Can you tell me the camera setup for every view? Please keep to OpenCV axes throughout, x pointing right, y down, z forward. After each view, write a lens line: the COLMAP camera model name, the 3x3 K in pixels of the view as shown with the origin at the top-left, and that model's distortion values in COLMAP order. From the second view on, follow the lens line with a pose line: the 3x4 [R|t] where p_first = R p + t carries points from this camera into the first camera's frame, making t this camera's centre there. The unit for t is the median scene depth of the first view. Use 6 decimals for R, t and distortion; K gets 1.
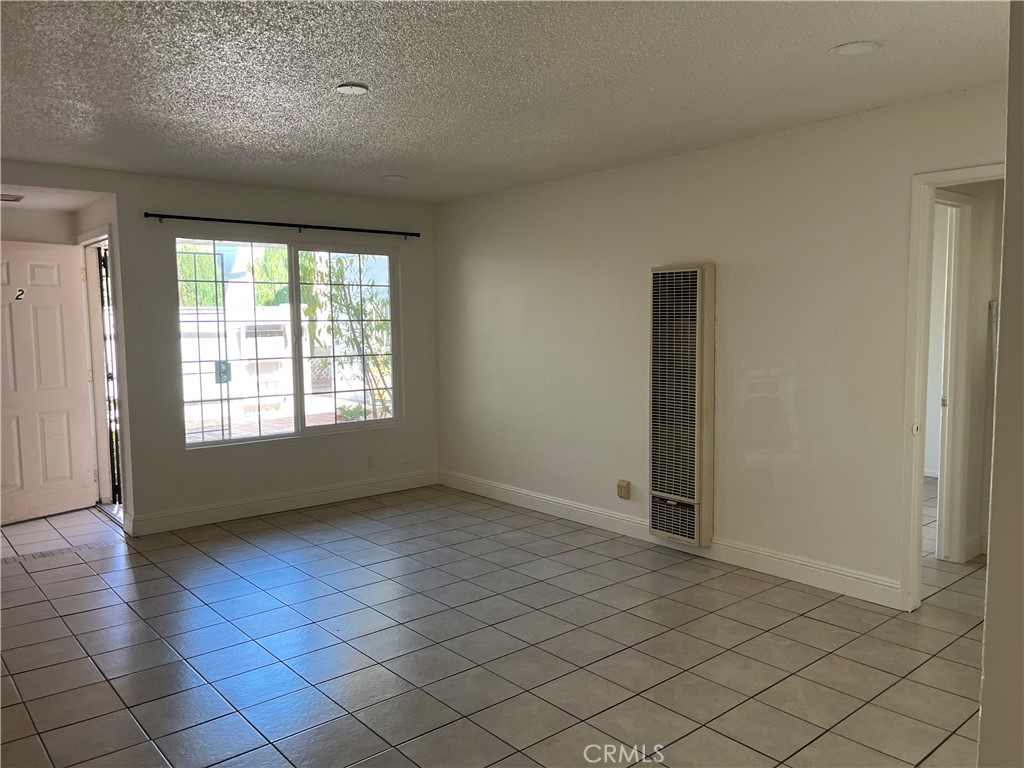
lens RADIAL K [[783.1, 0, 513.8], [0, 783.1, 388.7], [0, 0, 1]] dist [0.067244, -0.092151]
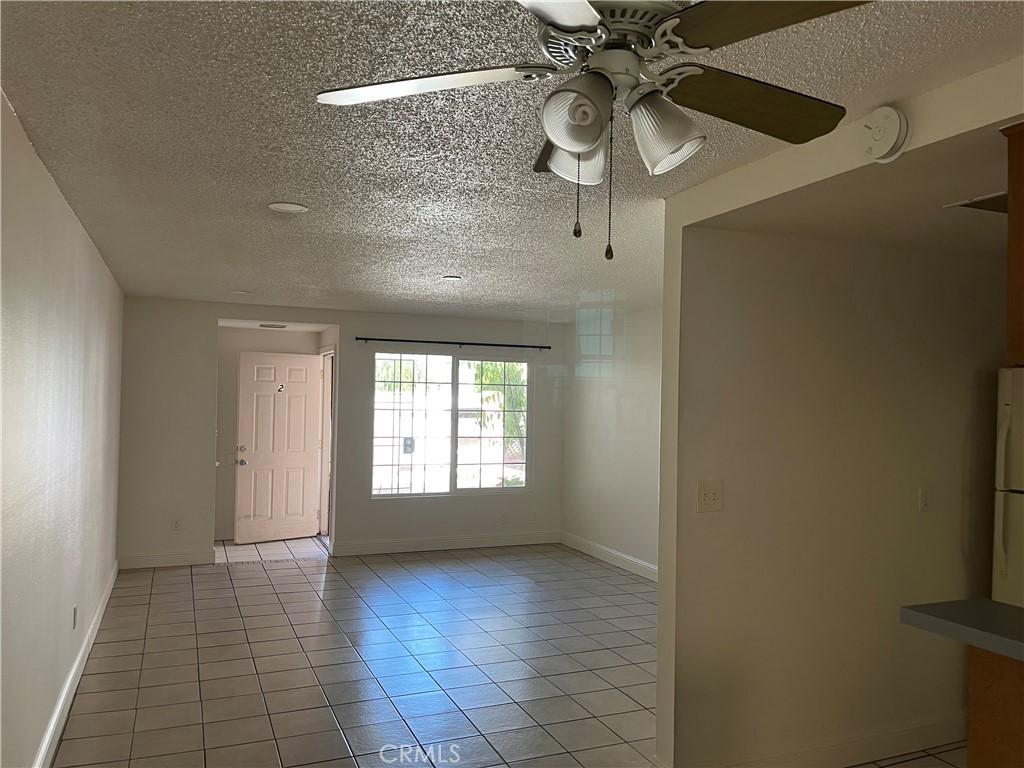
lens RADIAL K [[783.1, 0, 513.8], [0, 783.1, 388.7], [0, 0, 1]] dist [0.067244, -0.092151]
pose [[0.955156, 0.025104, -0.295038, 0.228115], [-0.055490, 0.993922, -0.095073, 0.000004], [0.290858, 0.107181, 0.950744, -0.278451]]
